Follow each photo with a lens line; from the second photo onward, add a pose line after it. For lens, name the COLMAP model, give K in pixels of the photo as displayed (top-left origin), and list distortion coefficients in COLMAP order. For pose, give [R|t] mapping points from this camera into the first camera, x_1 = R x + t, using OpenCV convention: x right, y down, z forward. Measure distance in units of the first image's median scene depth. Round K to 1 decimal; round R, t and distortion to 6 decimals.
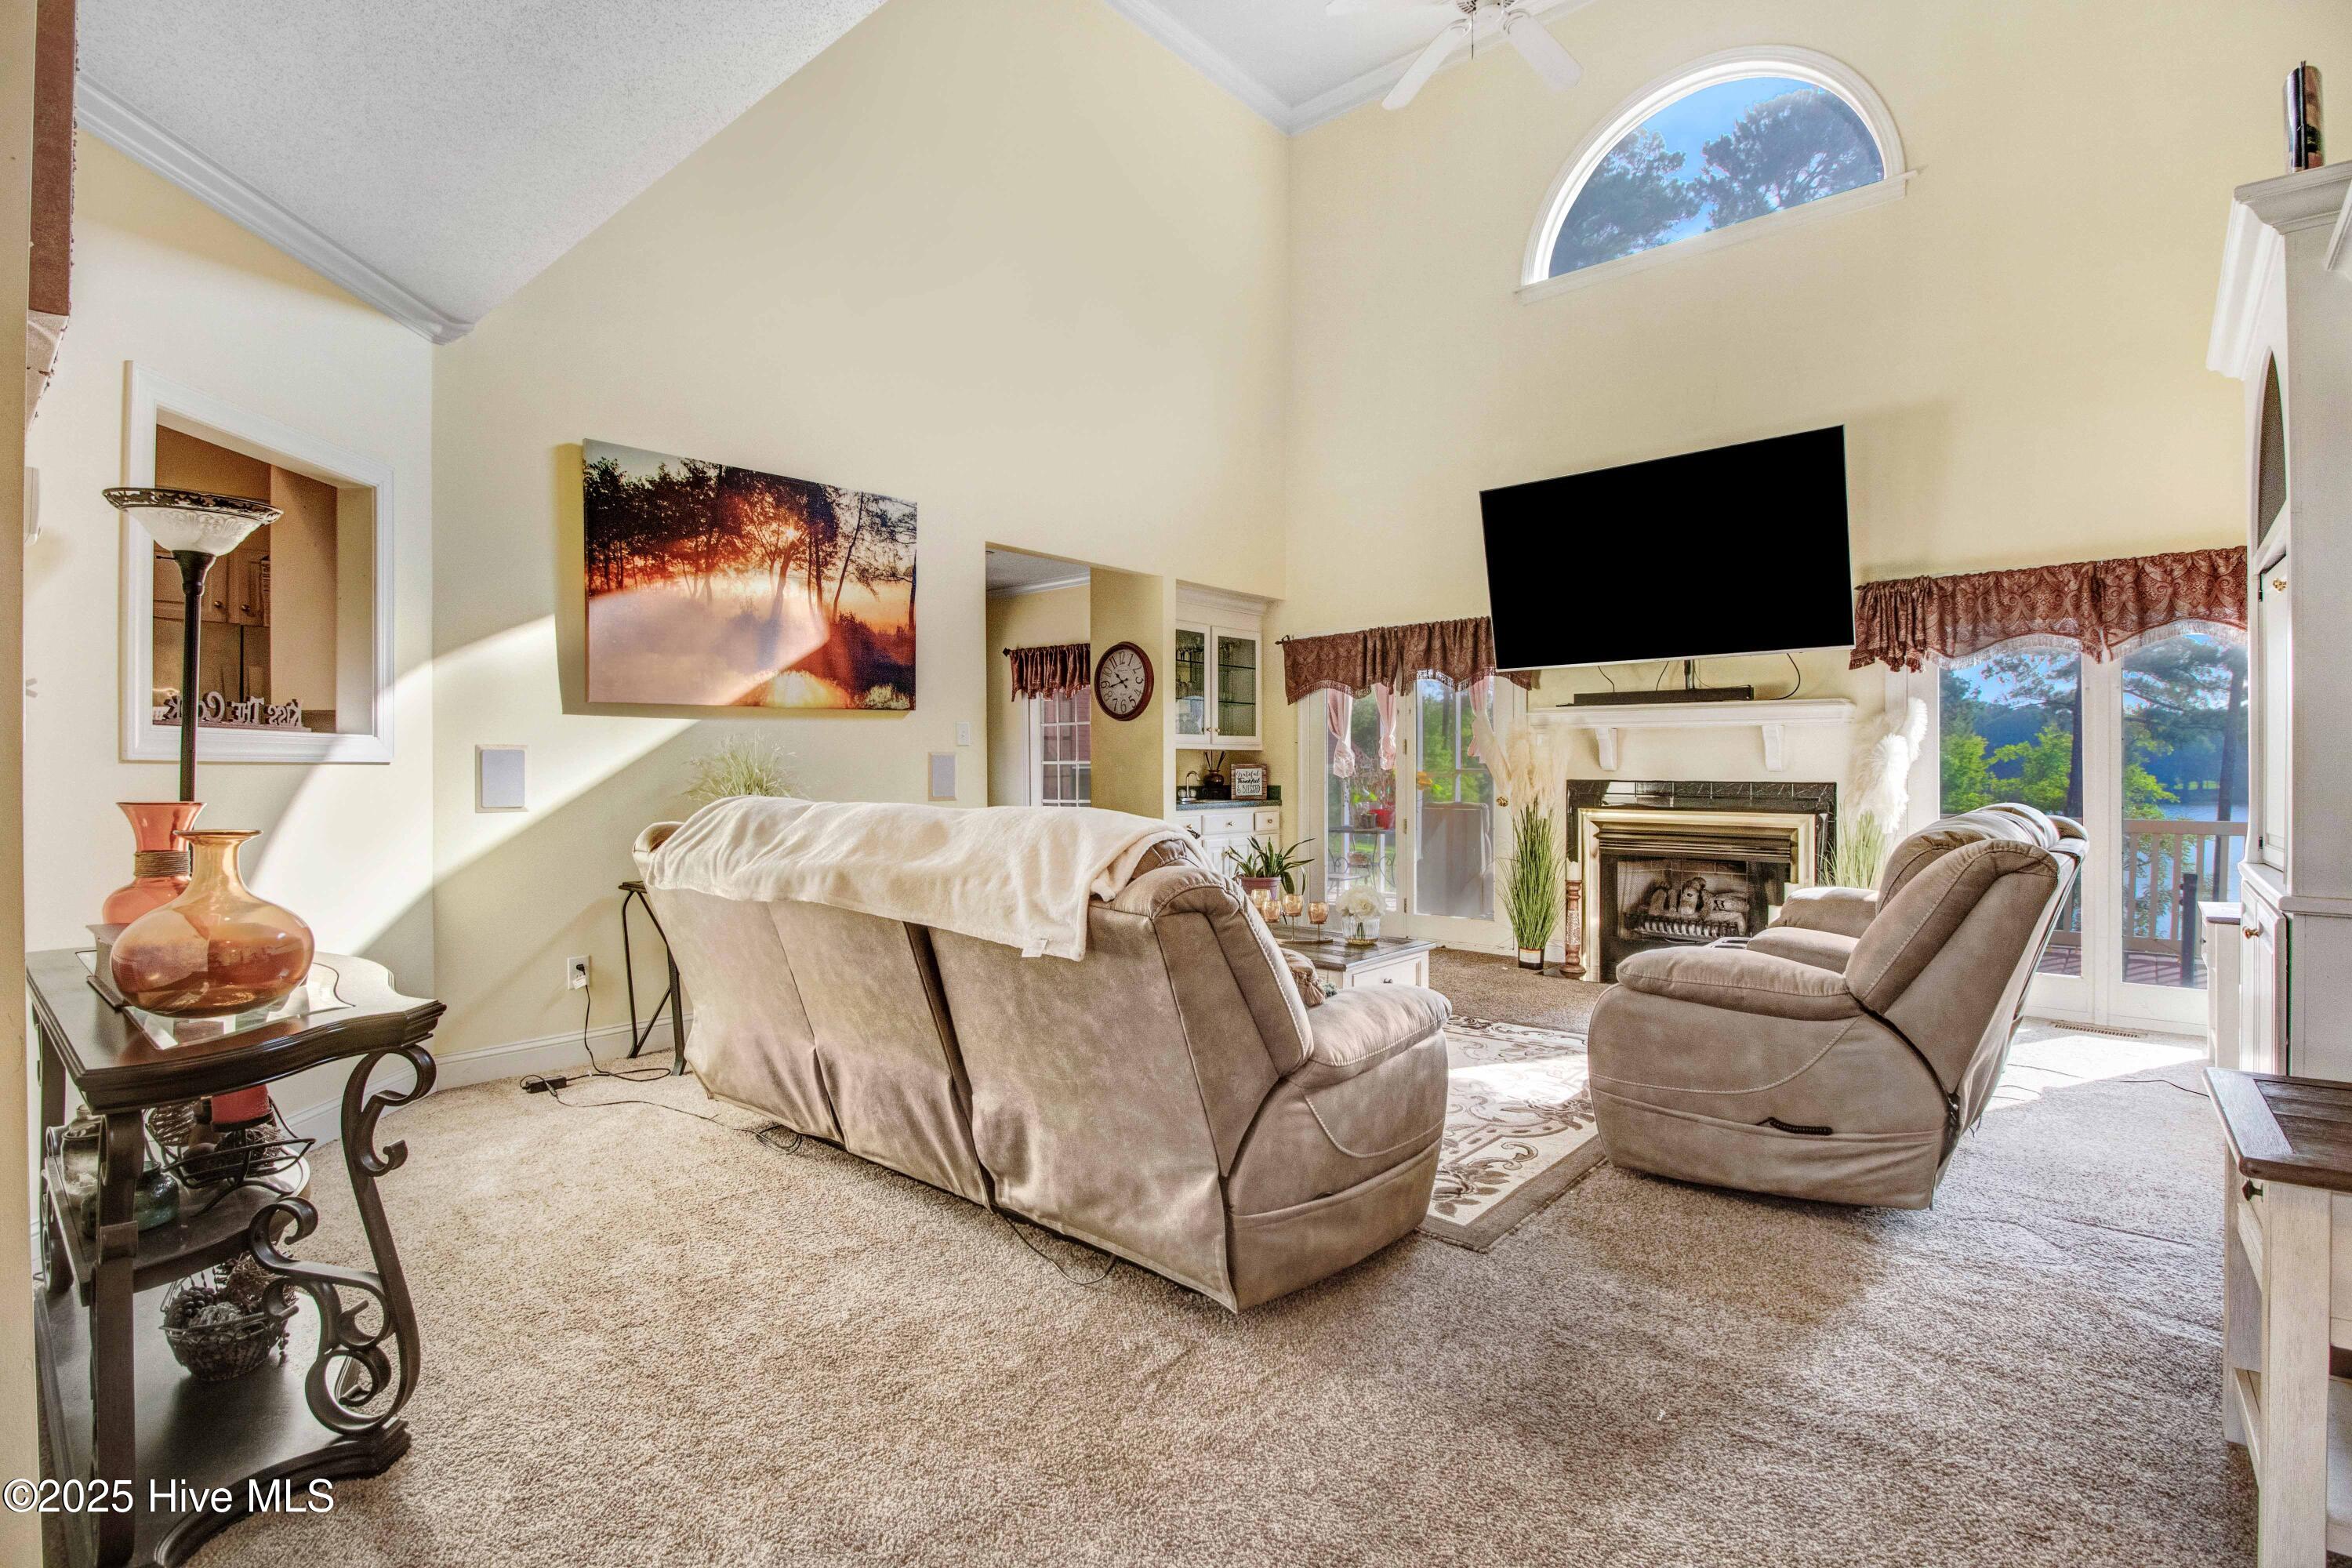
lens RADIAL K [[1127.3, 0, 1194.8], [0, 1127.3, 763.7], [0, 0, 1]] dist [-0.008125, -0.008424]
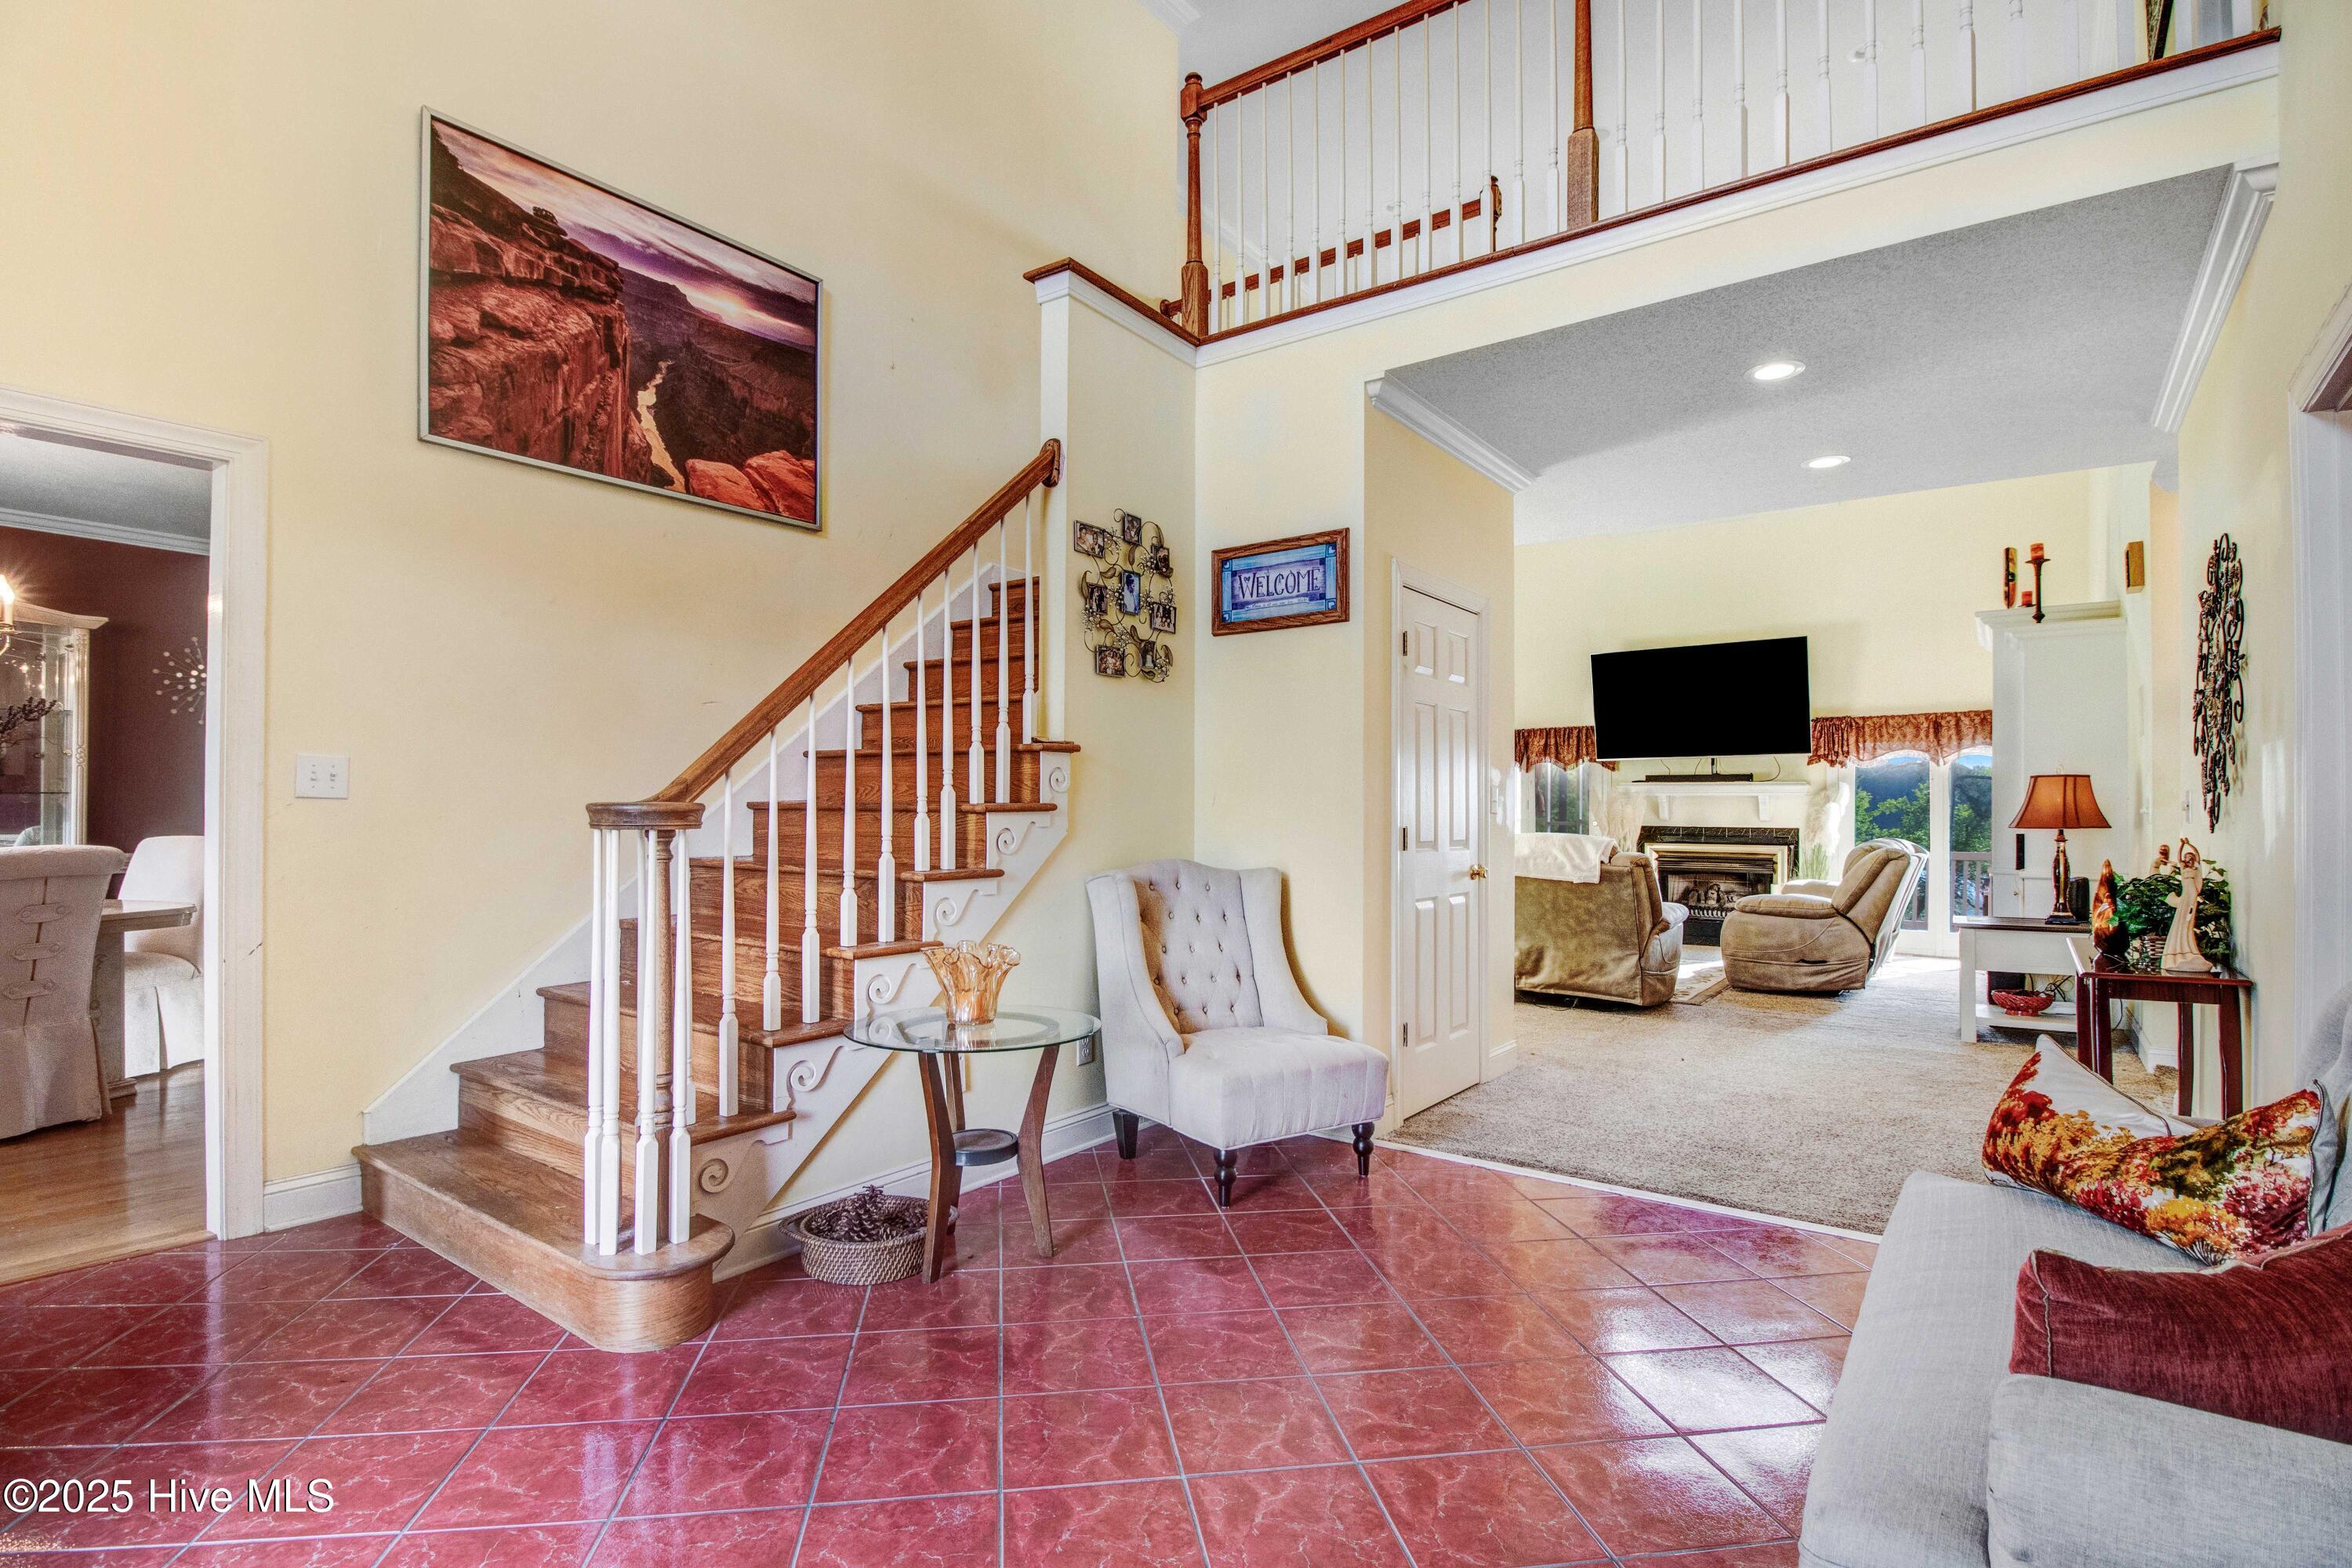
lens RADIAL K [[1127.3, 0, 1178.1], [0, 1127.3, 805.8], [0, 0, 1]] dist [-0.008125, -0.008424]
pose [[0.997941, 0.007809, 0.063662, -0.578611], [-0.007567, 0.999963, -0.004037, -0.004619], [-0.063691, 0.003547, 0.997963, -0.789251]]
